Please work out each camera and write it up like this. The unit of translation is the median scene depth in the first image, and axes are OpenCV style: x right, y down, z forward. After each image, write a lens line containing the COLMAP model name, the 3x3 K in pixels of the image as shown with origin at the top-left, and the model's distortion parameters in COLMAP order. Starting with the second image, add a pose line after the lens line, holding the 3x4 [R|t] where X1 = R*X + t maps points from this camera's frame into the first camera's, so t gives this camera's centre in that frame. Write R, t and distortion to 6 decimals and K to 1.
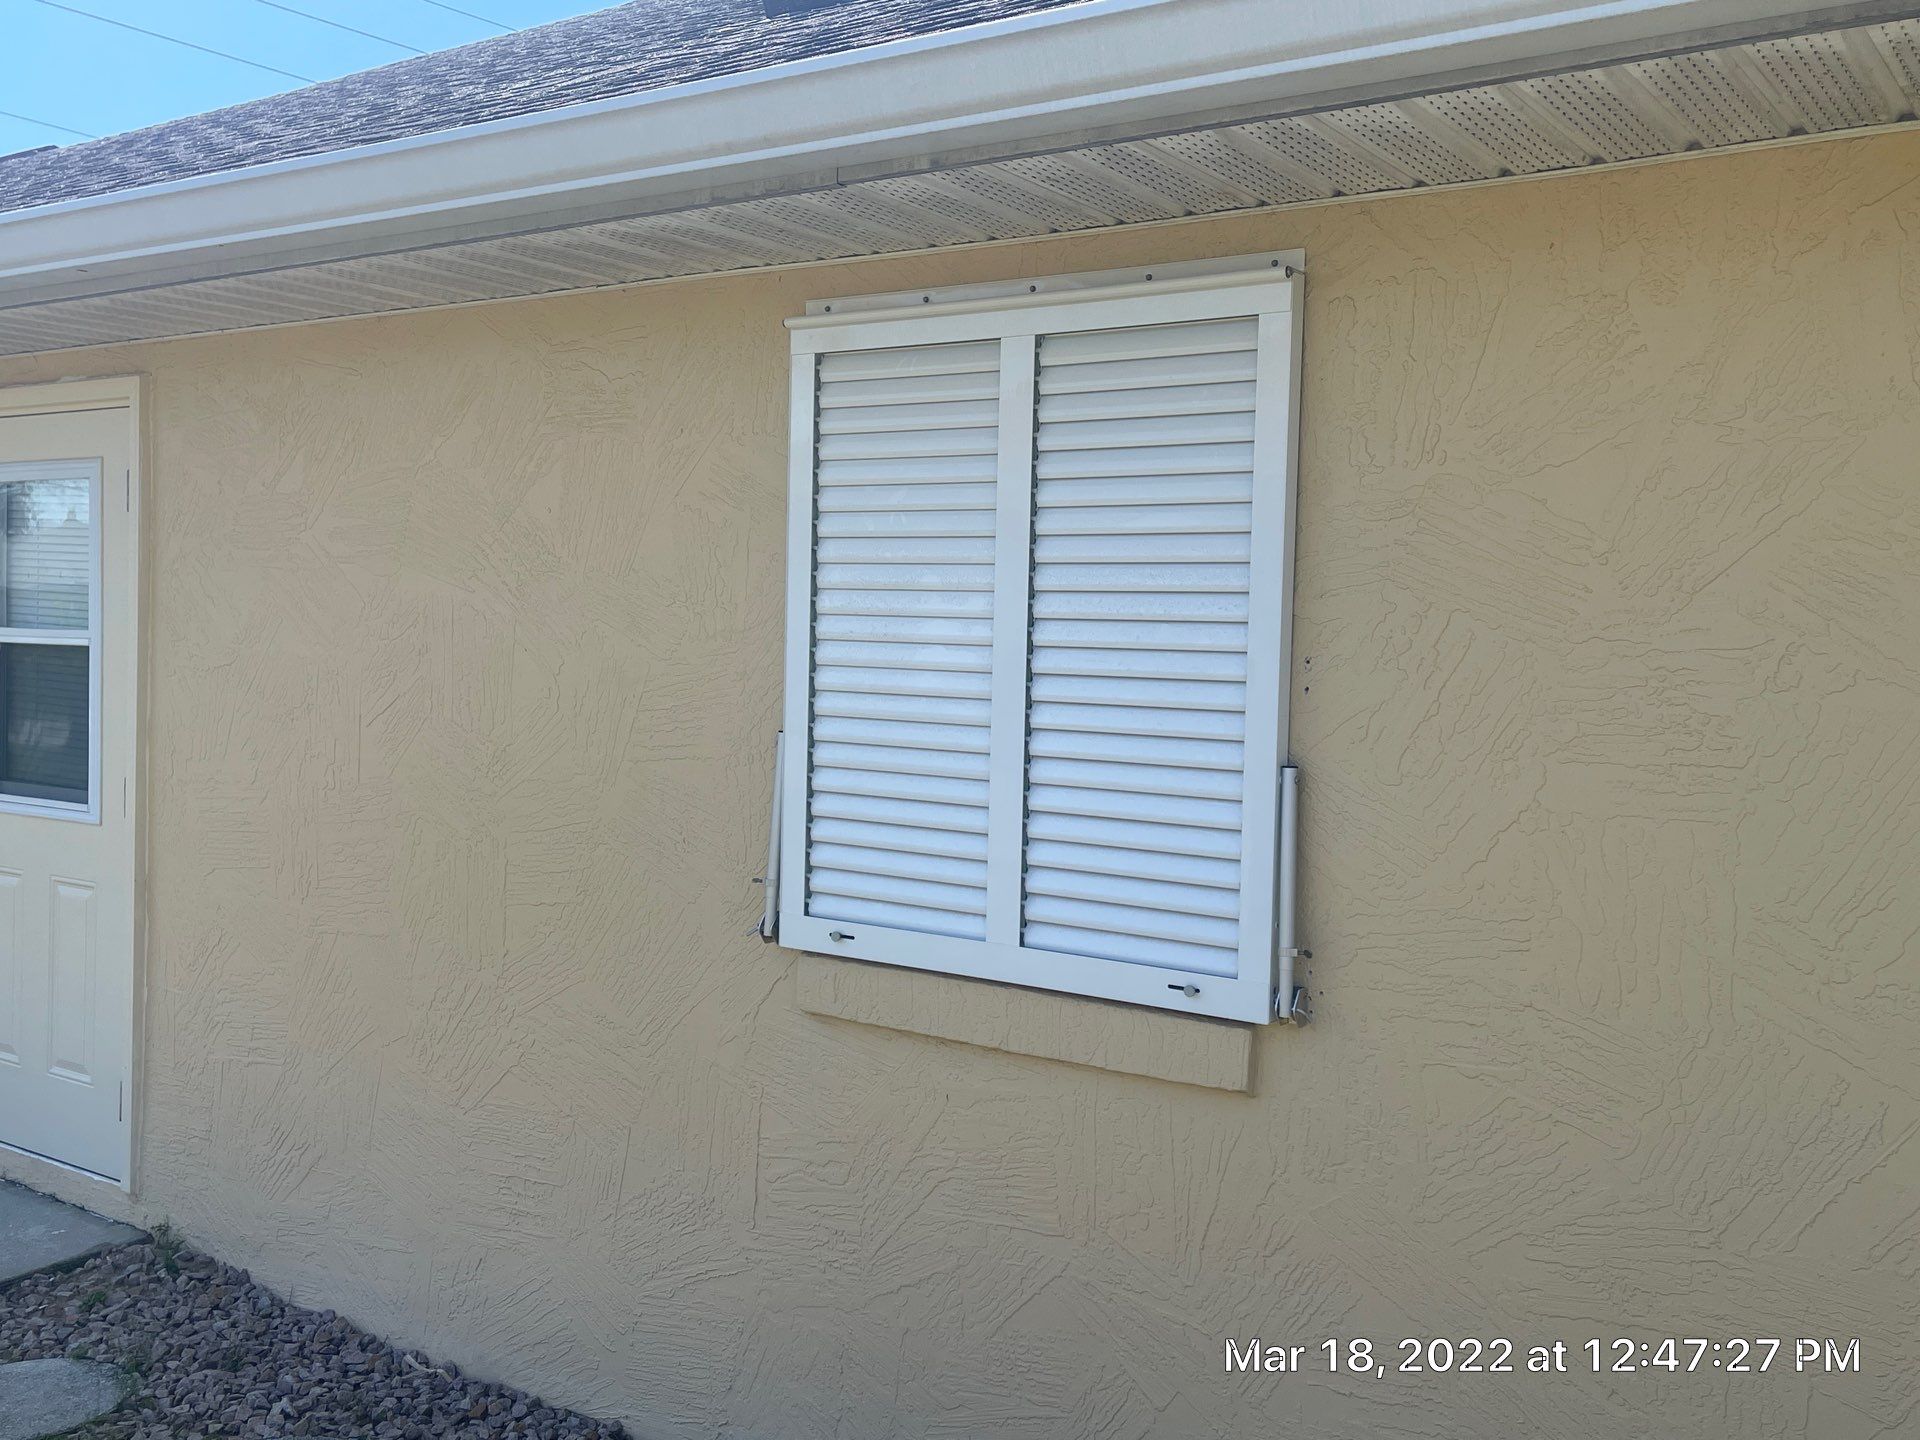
lens RADIAL K [[1840.8, 0, 961.7], [0, 1840.8, 729.7], [0, 0, 1]] dist [0.095986, -0.138705]
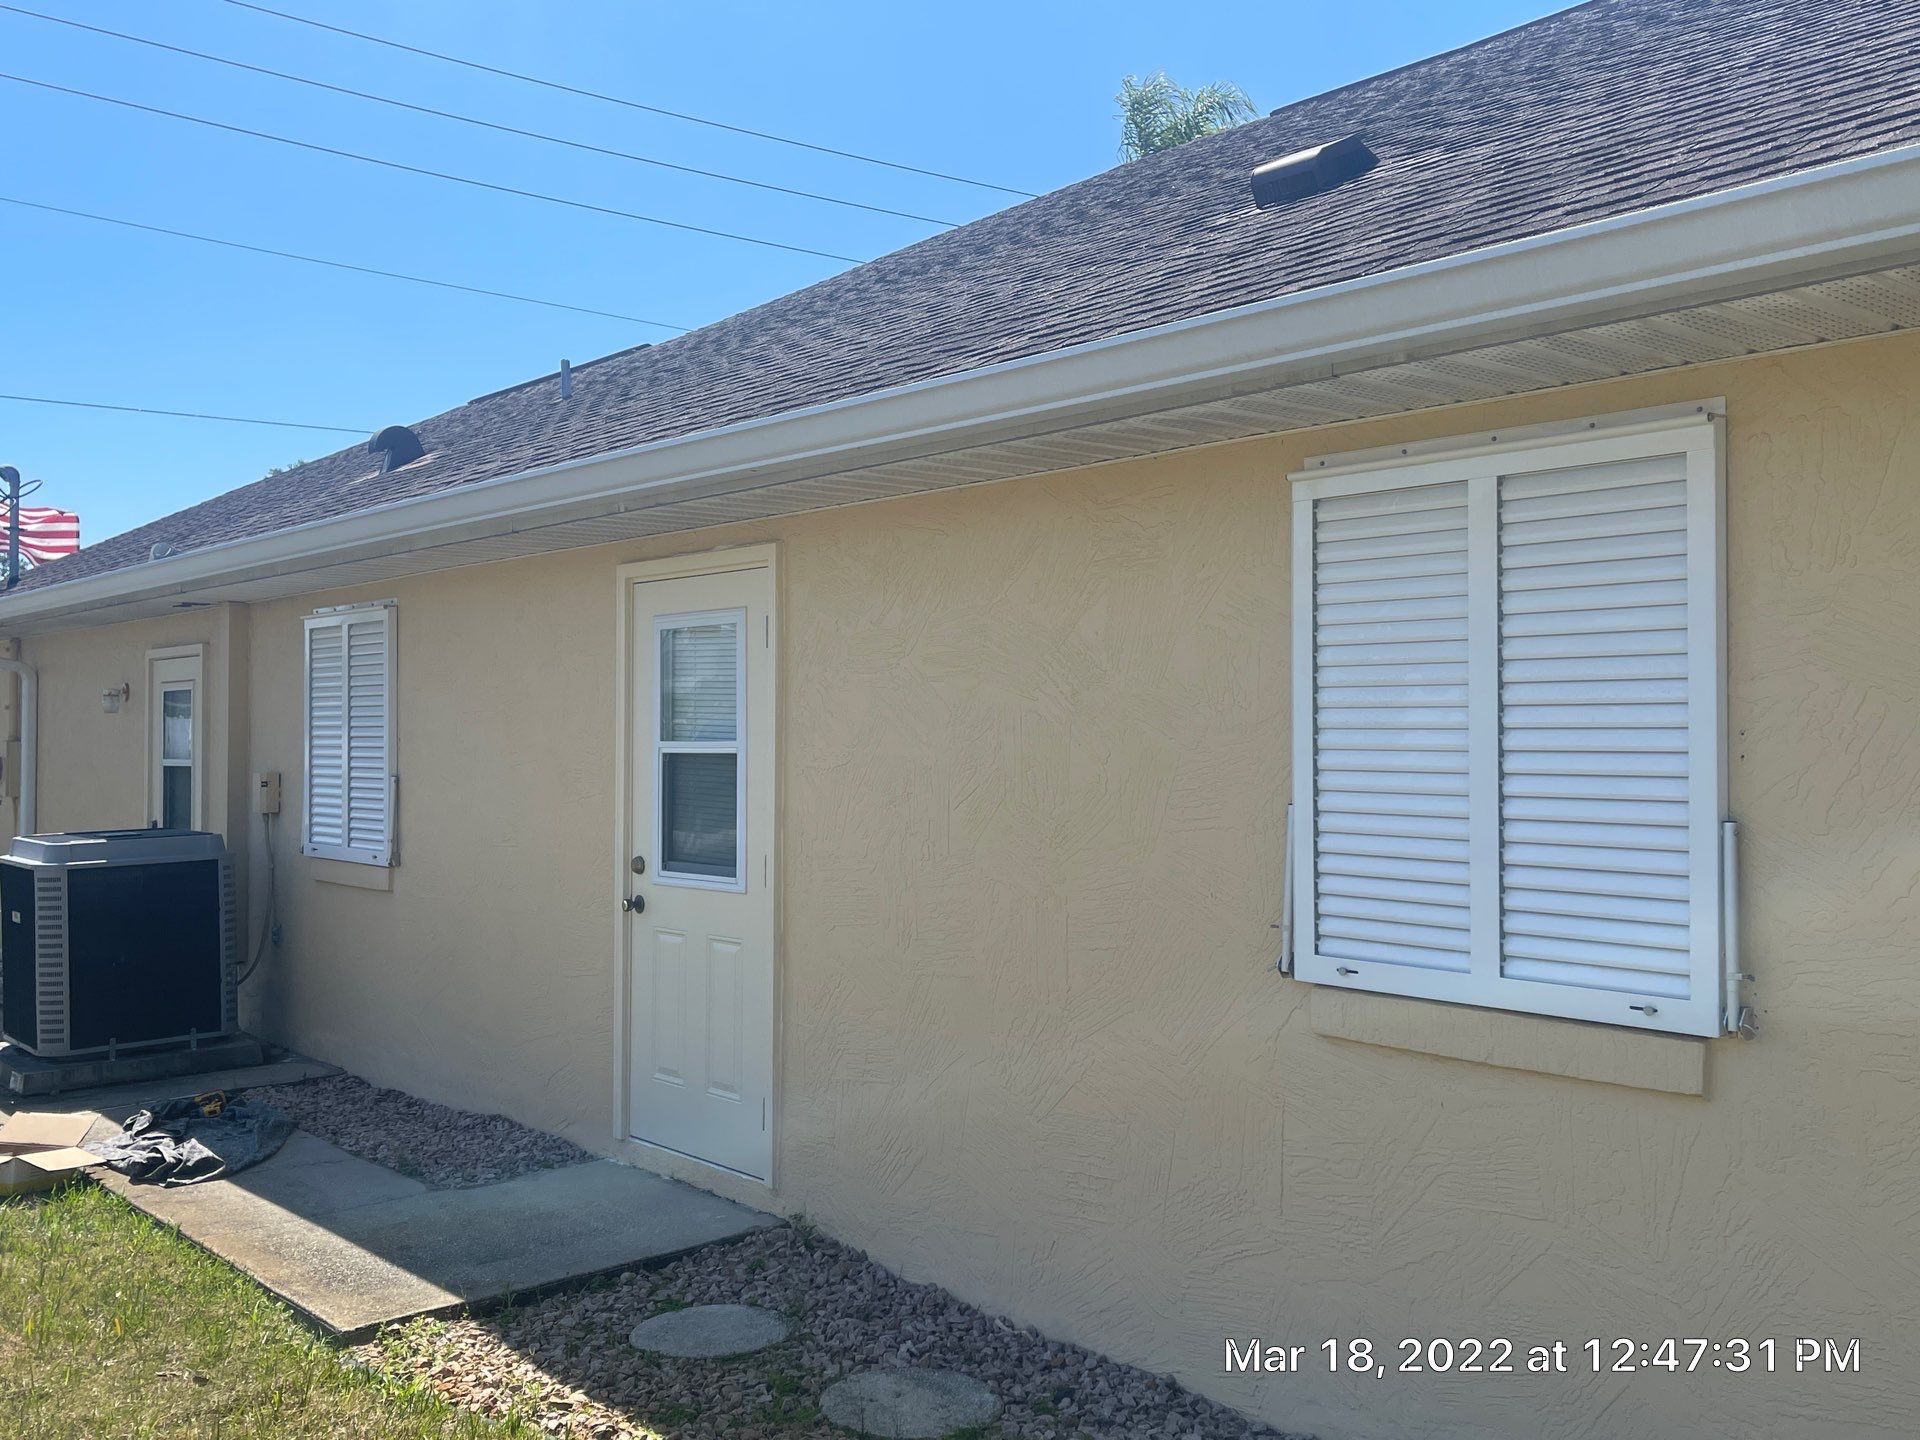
lens RADIAL K [[1840.8, 0, 961.7], [0, 1840.8, 729.7], [0, 0, 1]] dist [0.095986, -0.138705]
pose [[0.967062, -0.028794, -0.252907, 0.002623], [0.014541, 0.998208, -0.058047, 0.019613], [0.254125, 0.052457, 0.965748, -0.248211]]
